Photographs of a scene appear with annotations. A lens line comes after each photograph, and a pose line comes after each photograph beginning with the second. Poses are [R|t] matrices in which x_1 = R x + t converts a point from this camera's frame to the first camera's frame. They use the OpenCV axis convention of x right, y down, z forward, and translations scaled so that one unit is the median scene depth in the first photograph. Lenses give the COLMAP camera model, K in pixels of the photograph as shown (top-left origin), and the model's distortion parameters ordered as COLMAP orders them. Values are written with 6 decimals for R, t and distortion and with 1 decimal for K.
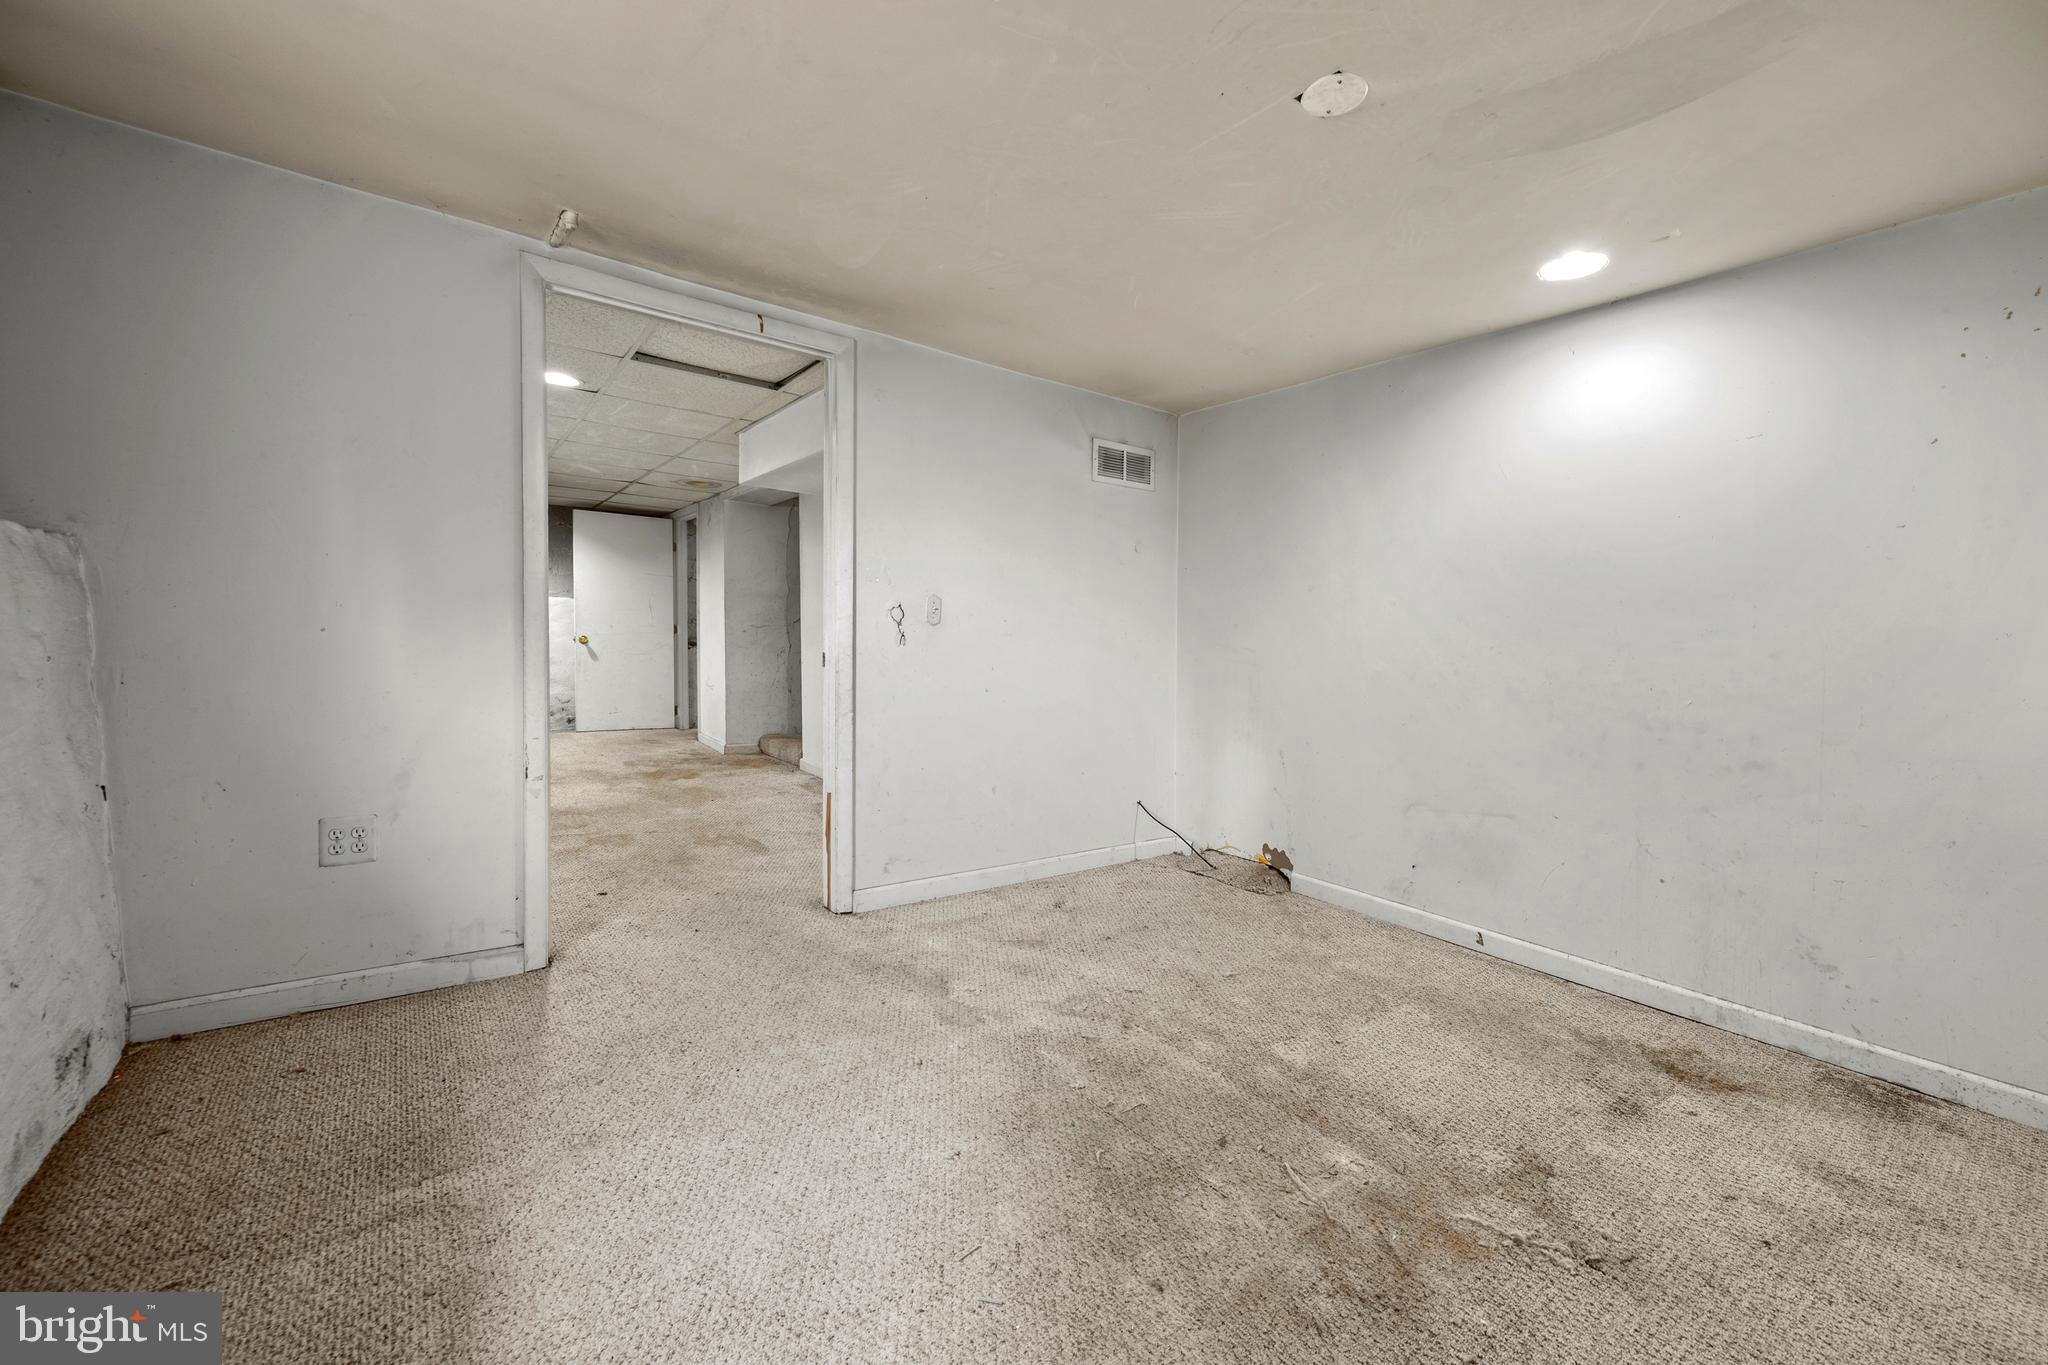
lens RADIAL K [[813.2, 0, 1024.6], [0, 813.2, 679.9], [0, 0, 1]] dist [0.001469, 0.000092]
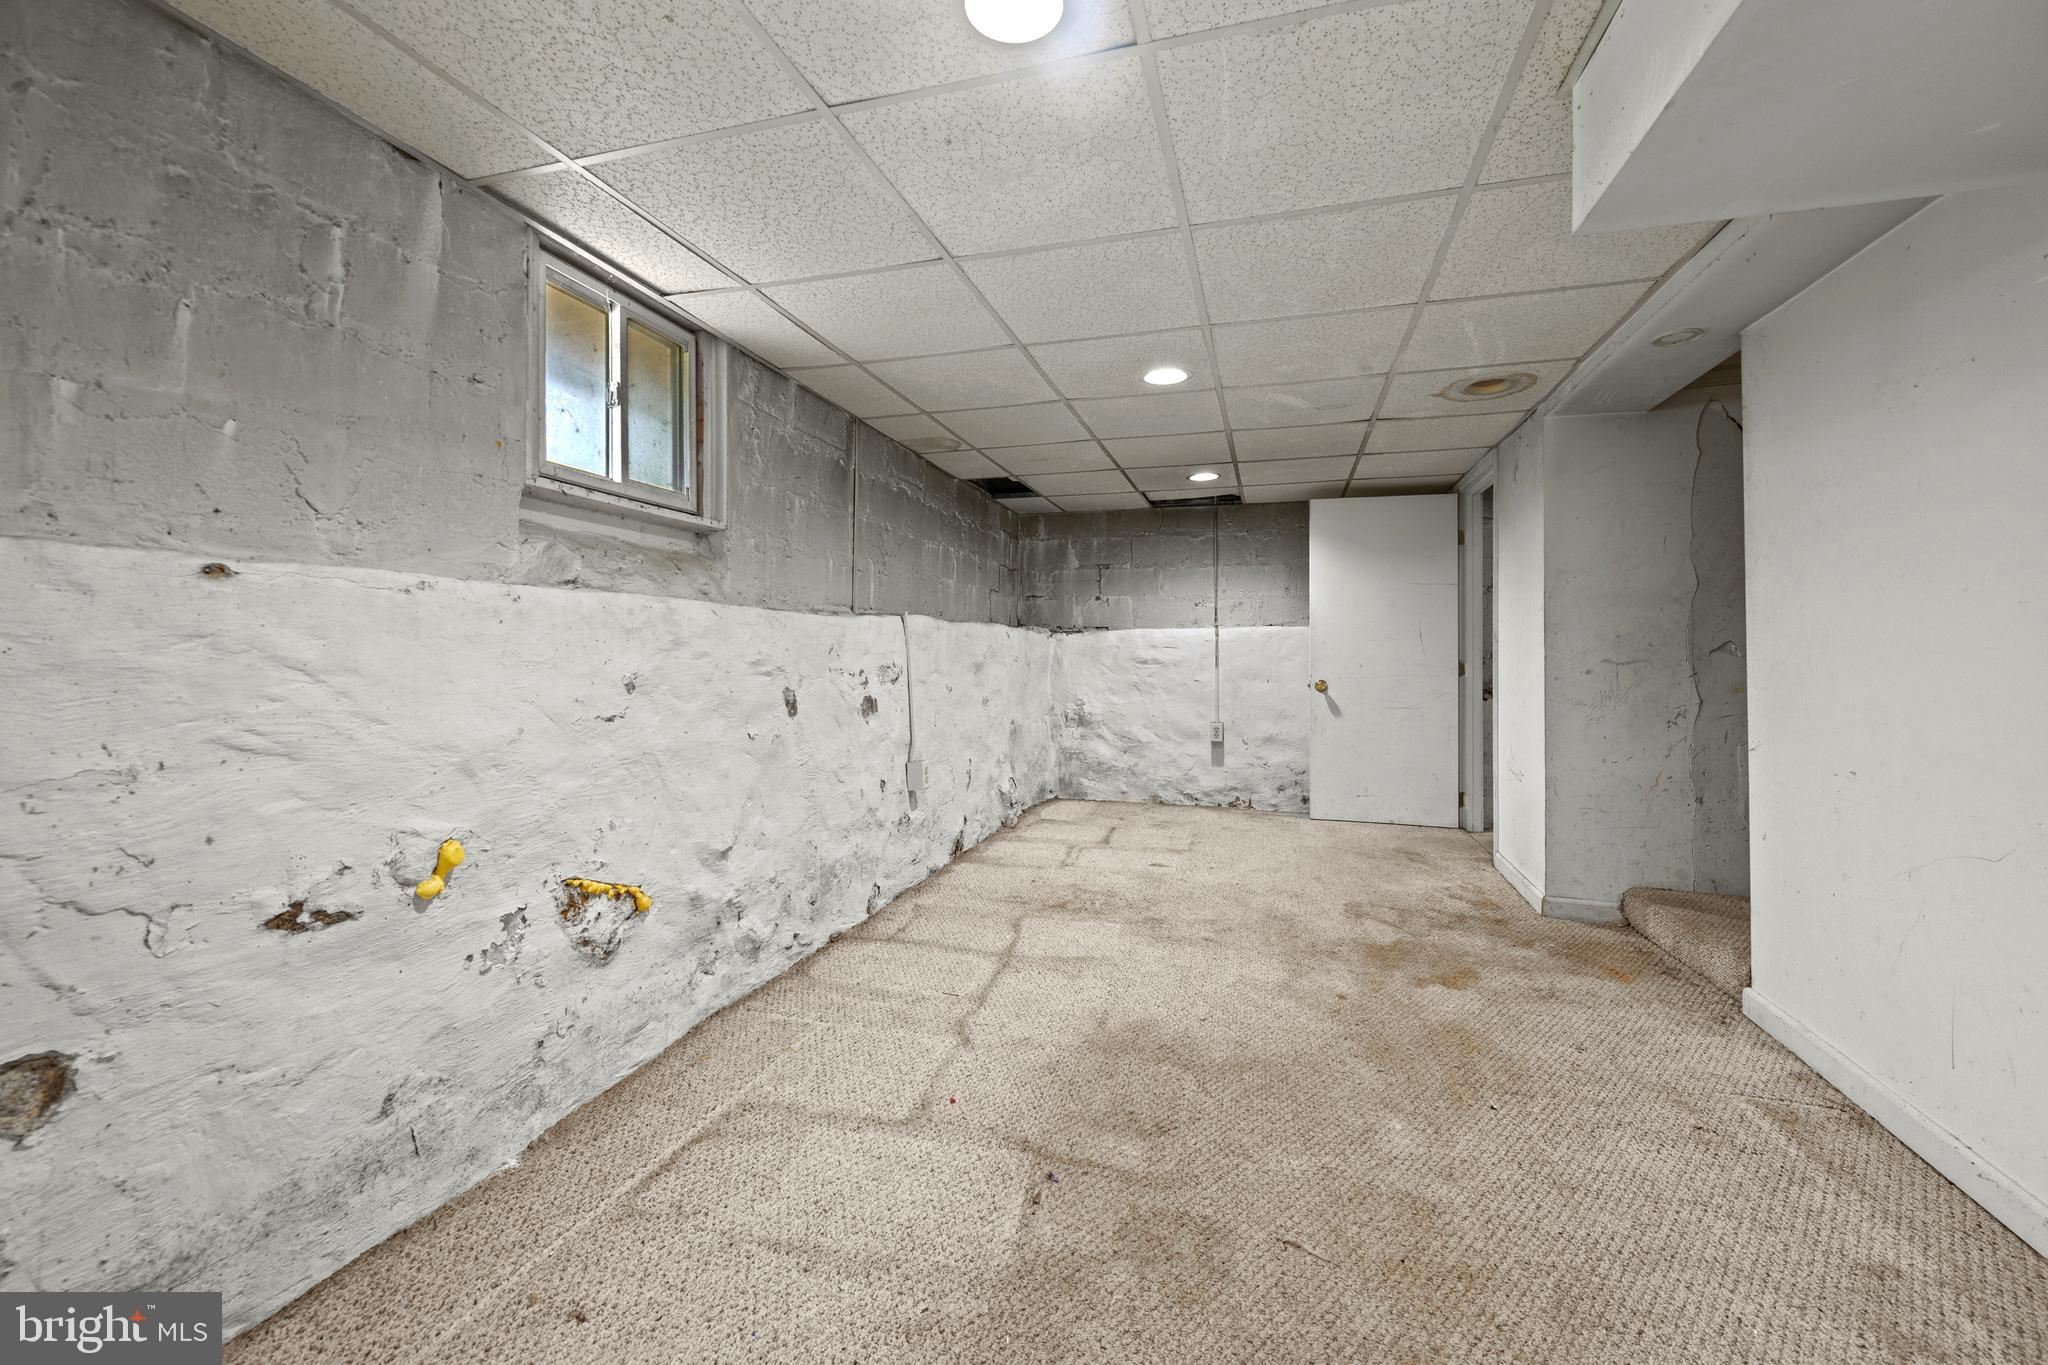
lens RADIAL K [[813.2, 0, 1028.1], [0, 813.2, 669.3], [0, 0, 1]] dist [0.001469, 0.000092]
pose [[0.595937, -0.009708, -0.802973, -0.146547], [-0.036459, 0.998569, -0.039131, -0.029985], [0.802203, 0.052595, 0.594730, 0.420963]]
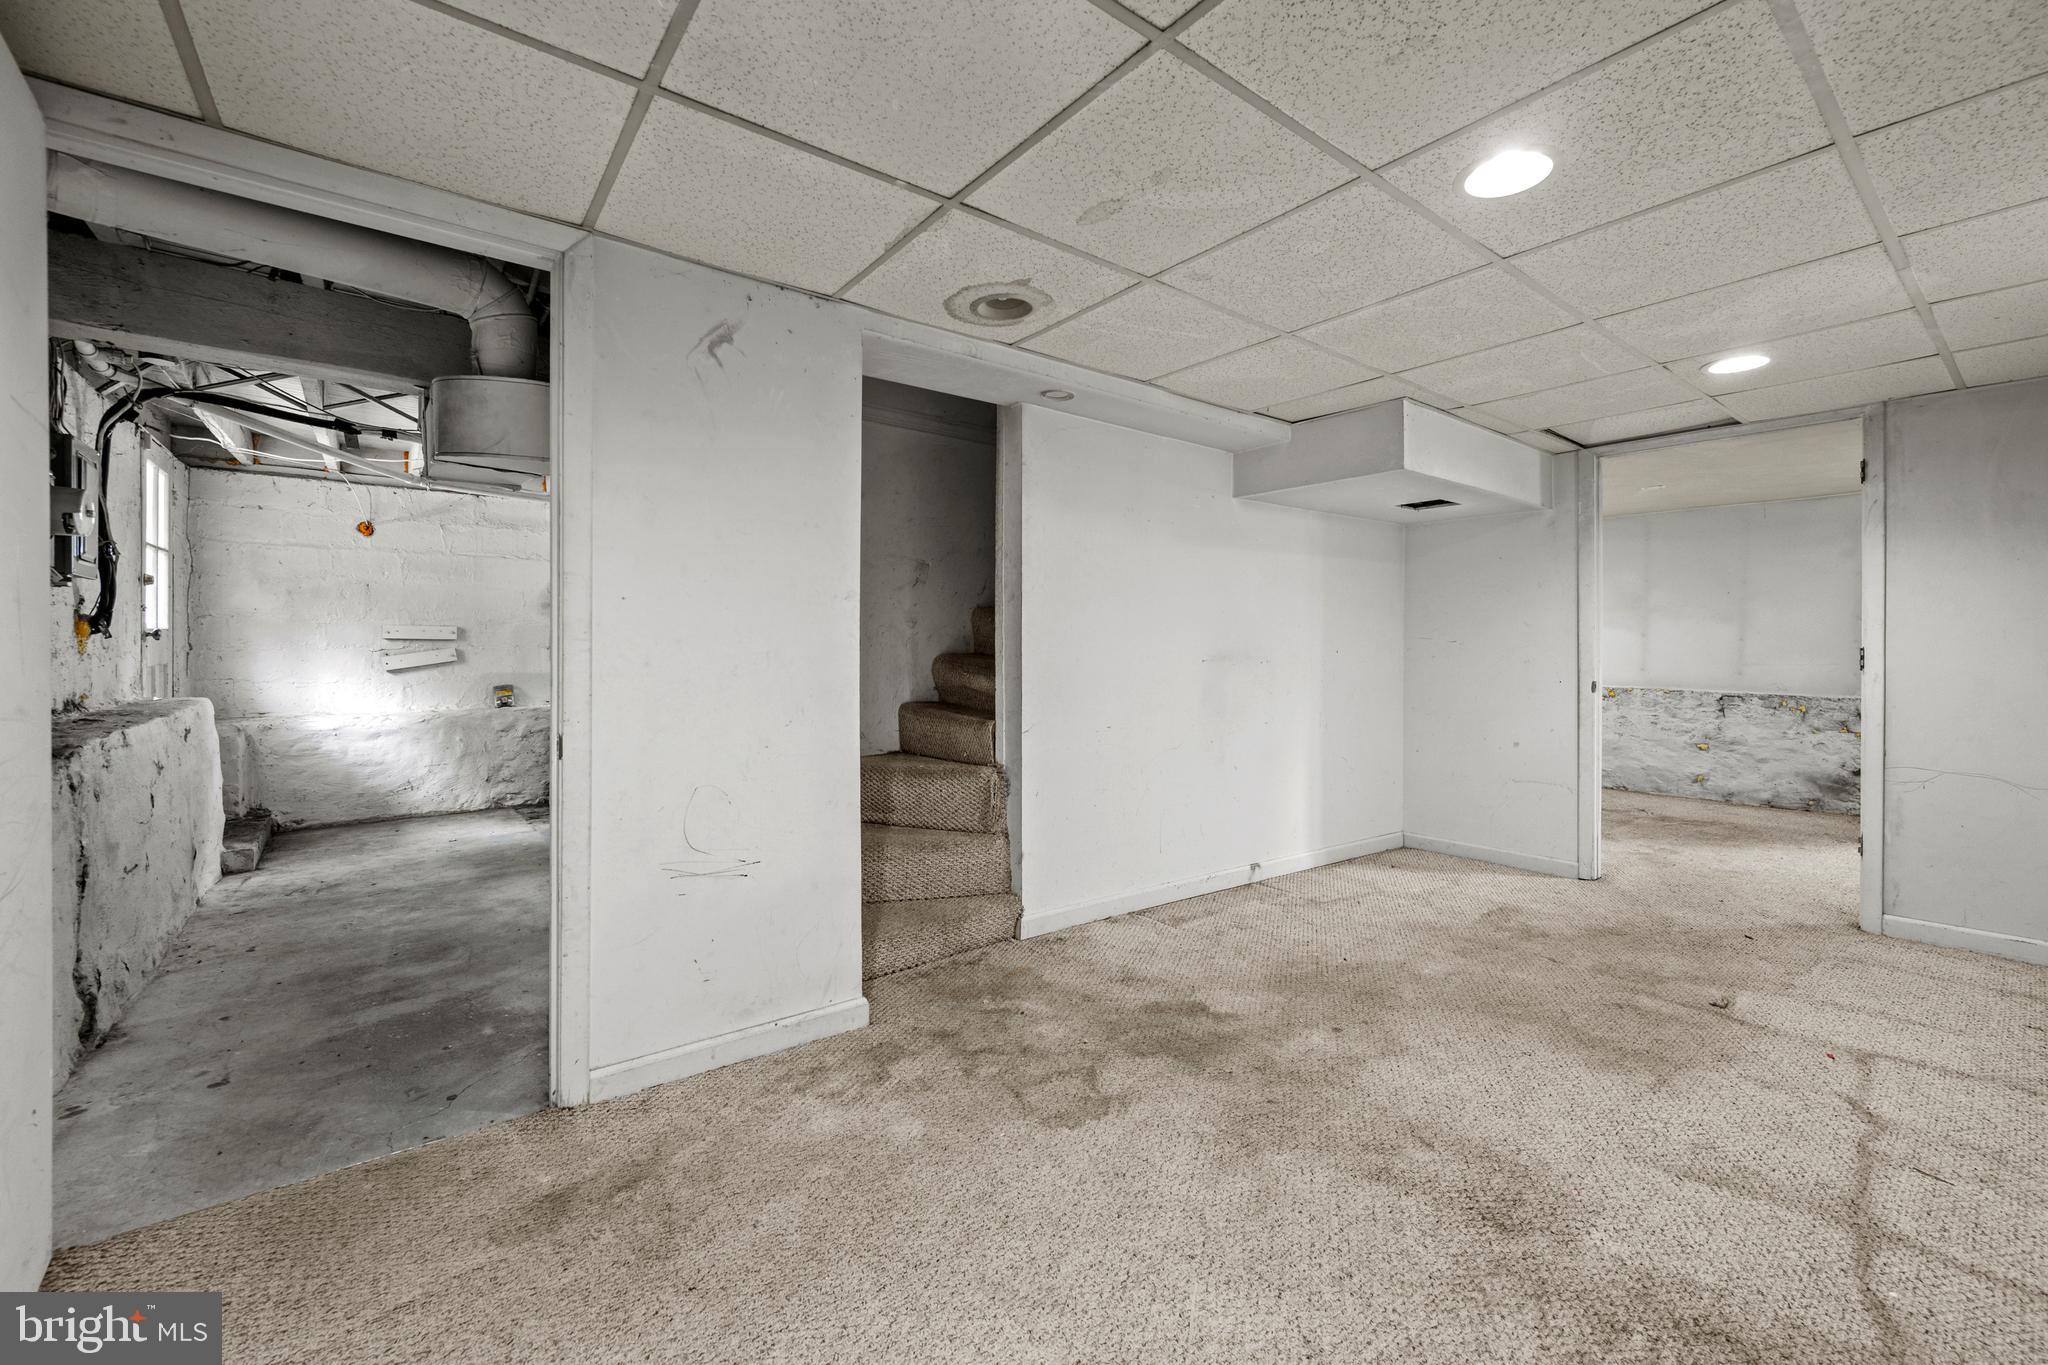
lens RADIAL K [[813.2, 0, 1032.7], [0, 813.2, 625.9], [0, 0, 1]] dist [0.001469, 0.000092]
pose [[-0.026211, -0.009771, 0.999609, -0.719768], [0.047021, 0.998833, 0.010996, -0.085923], [-0.998550, 0.047291, -0.025721, 0.907569]]
